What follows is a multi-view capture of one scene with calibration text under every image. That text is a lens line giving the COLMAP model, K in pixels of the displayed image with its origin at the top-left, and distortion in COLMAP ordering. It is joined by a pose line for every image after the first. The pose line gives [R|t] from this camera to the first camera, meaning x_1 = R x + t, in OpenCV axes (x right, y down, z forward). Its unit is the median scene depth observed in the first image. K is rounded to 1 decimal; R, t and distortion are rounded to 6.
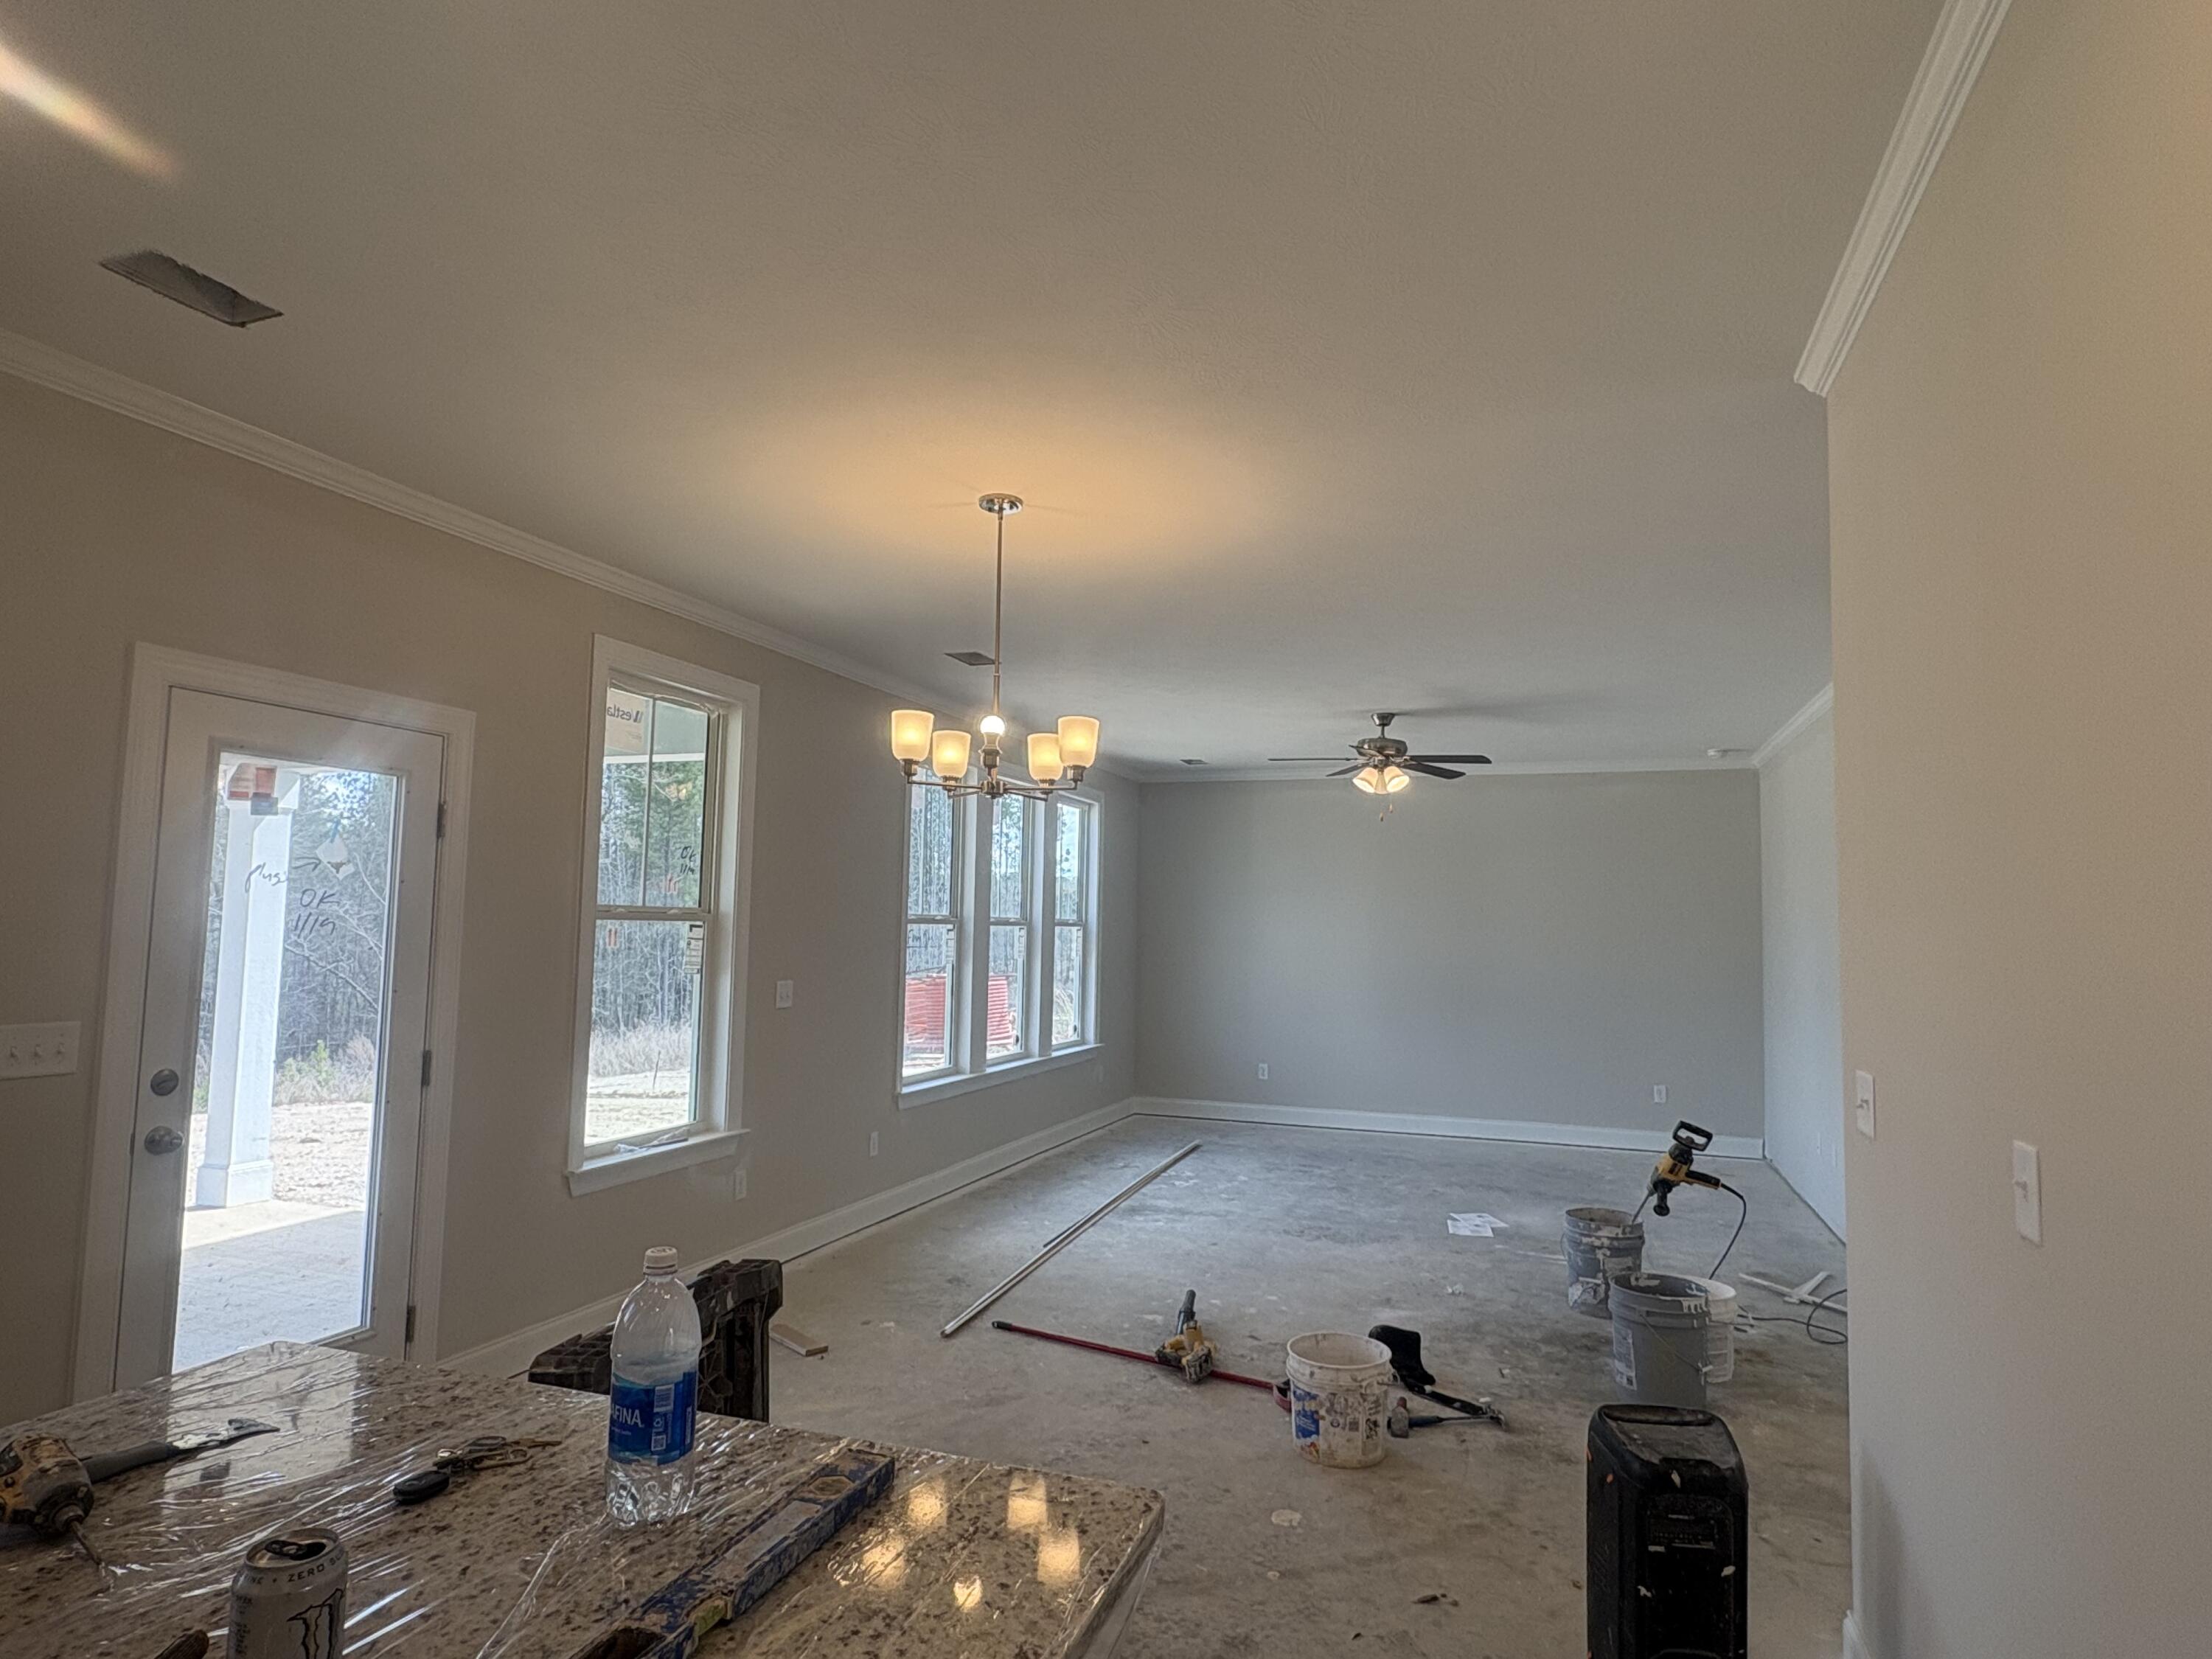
lens RADIAL K [[1242.1, 0, 1098.9], [0, 1242.1, 837.9], [0, 0, 1]] dist [0.012673, 0.001113]
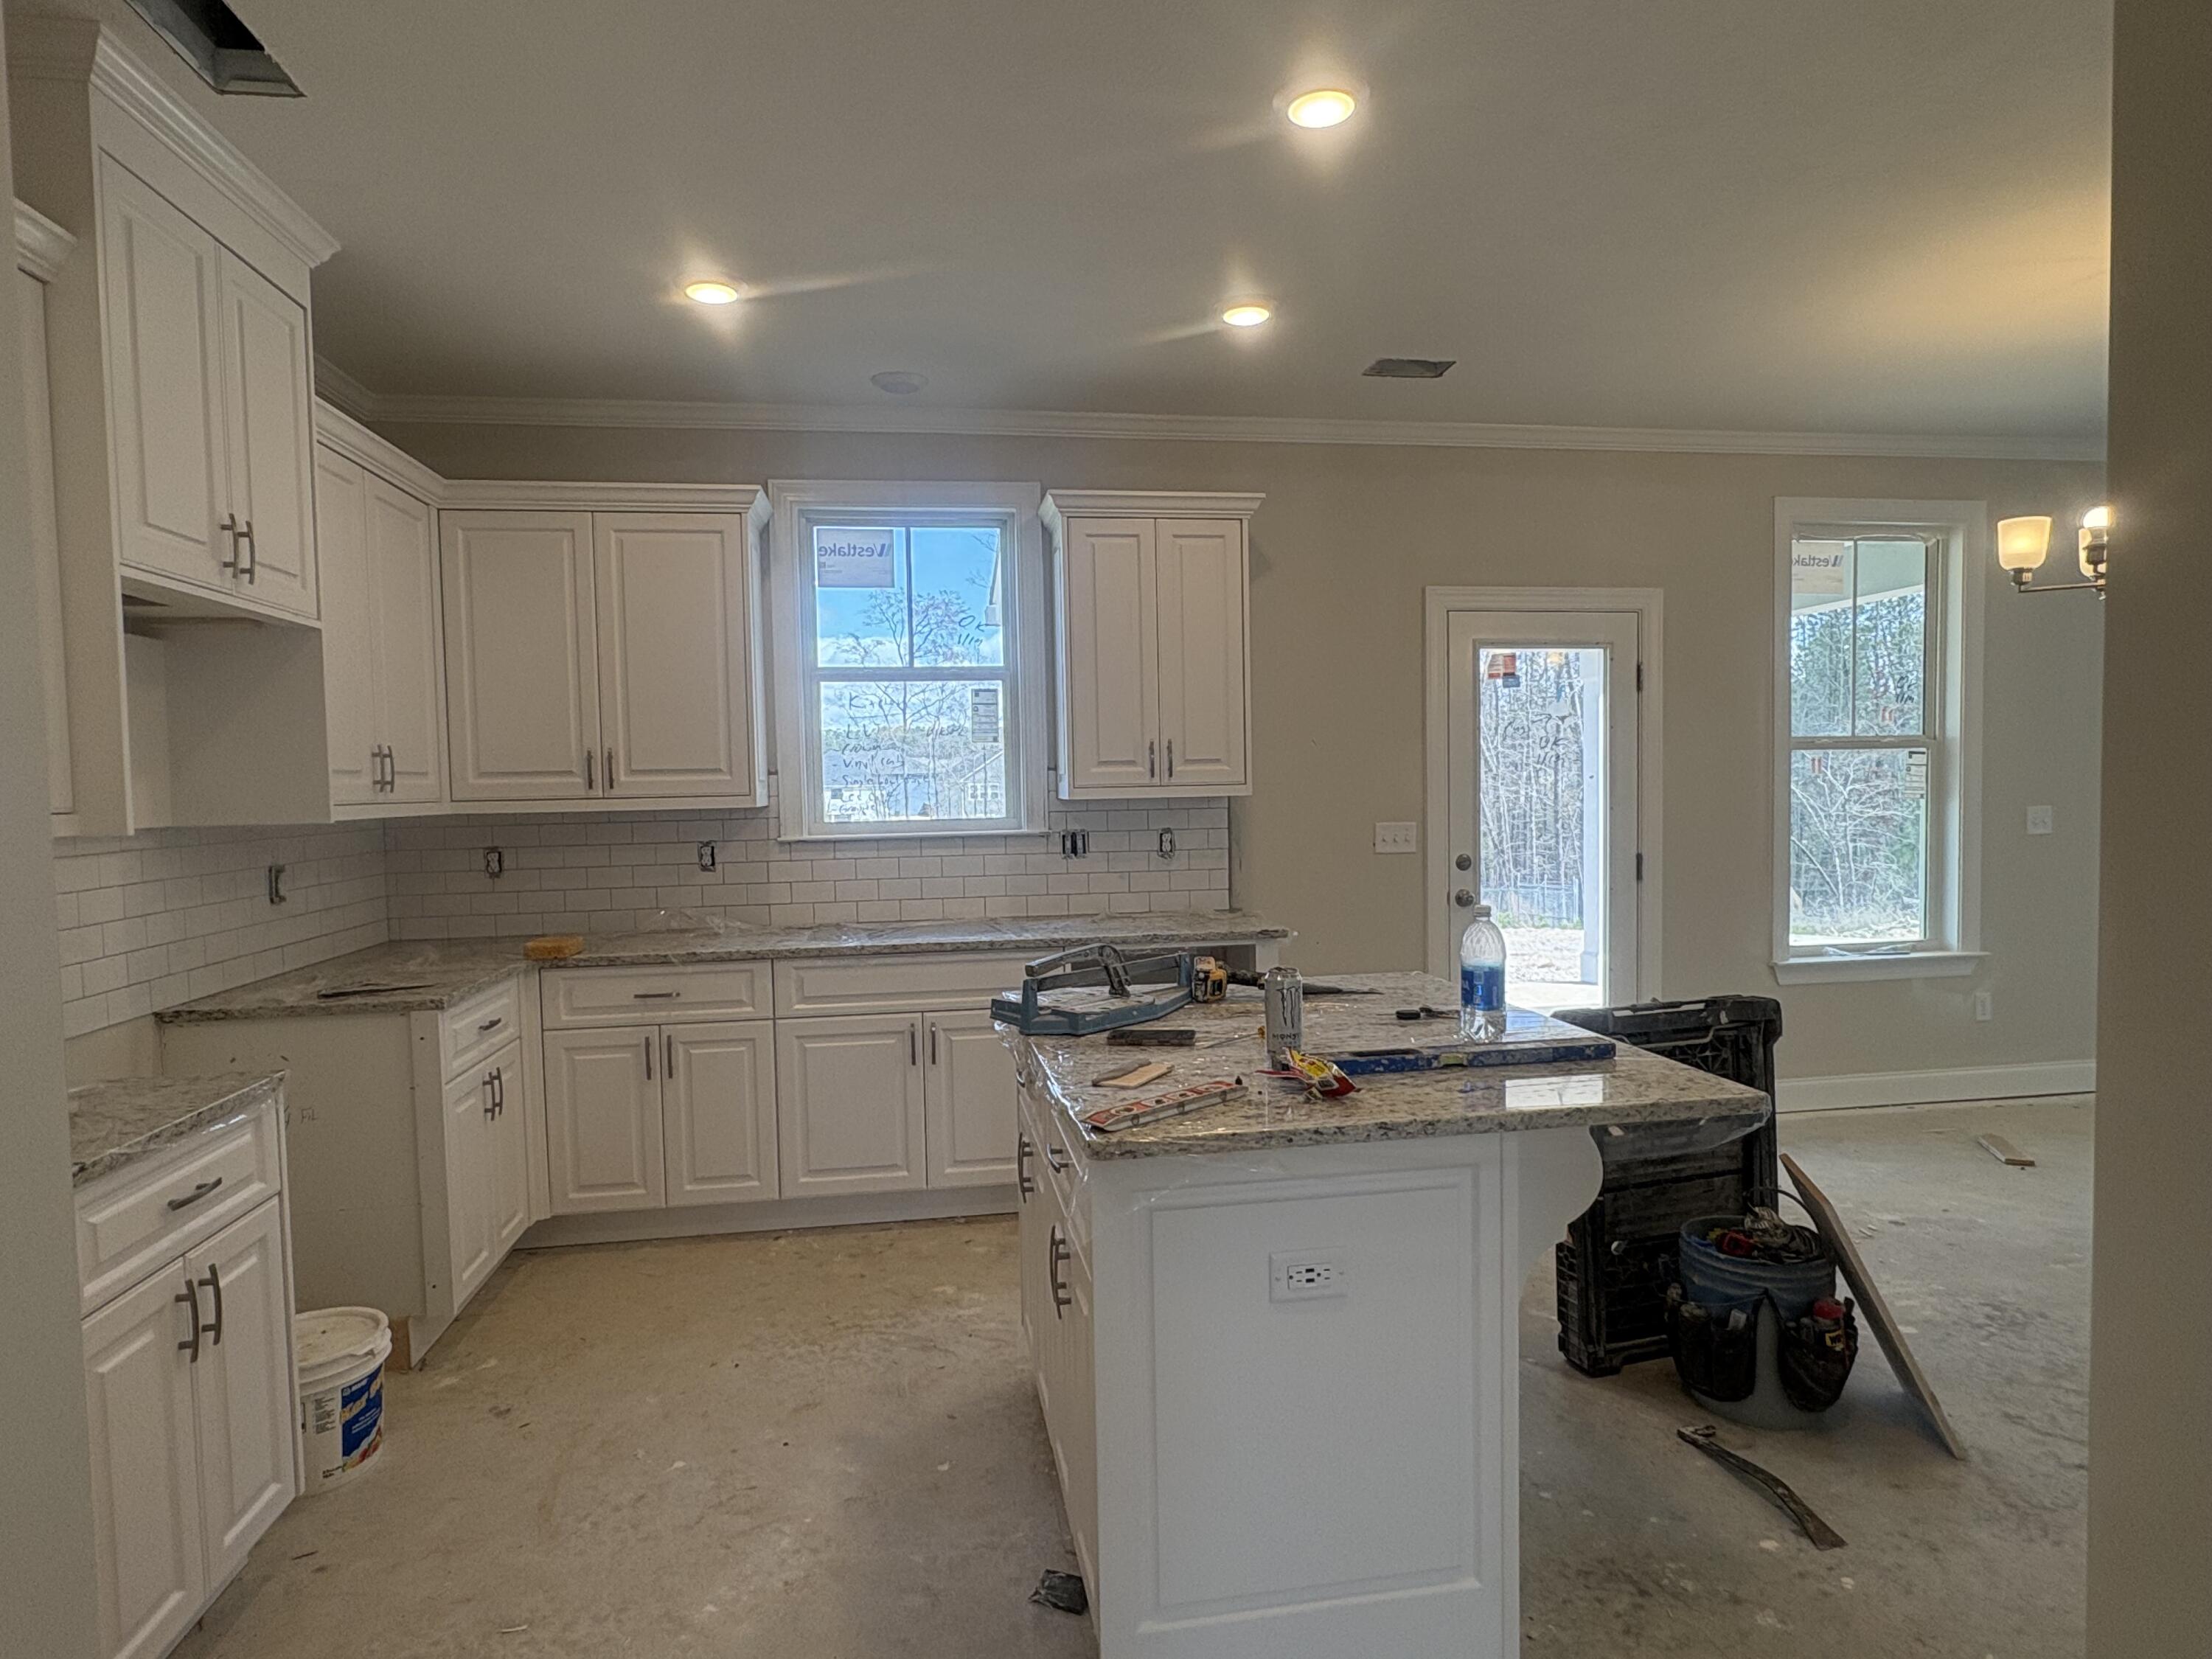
lens RADIAL K [[1242.1, 0, 1107.2], [0, 1242.1, 842.7], [0, 0, 1]] dist [0.012673, 0.001113]
pose [[0.489340, 0.013983, -0.871981, 0.293428], [0.089604, 0.993774, 0.066221, 0.018561], [0.867477, -0.110538, 0.485040, -0.111800]]
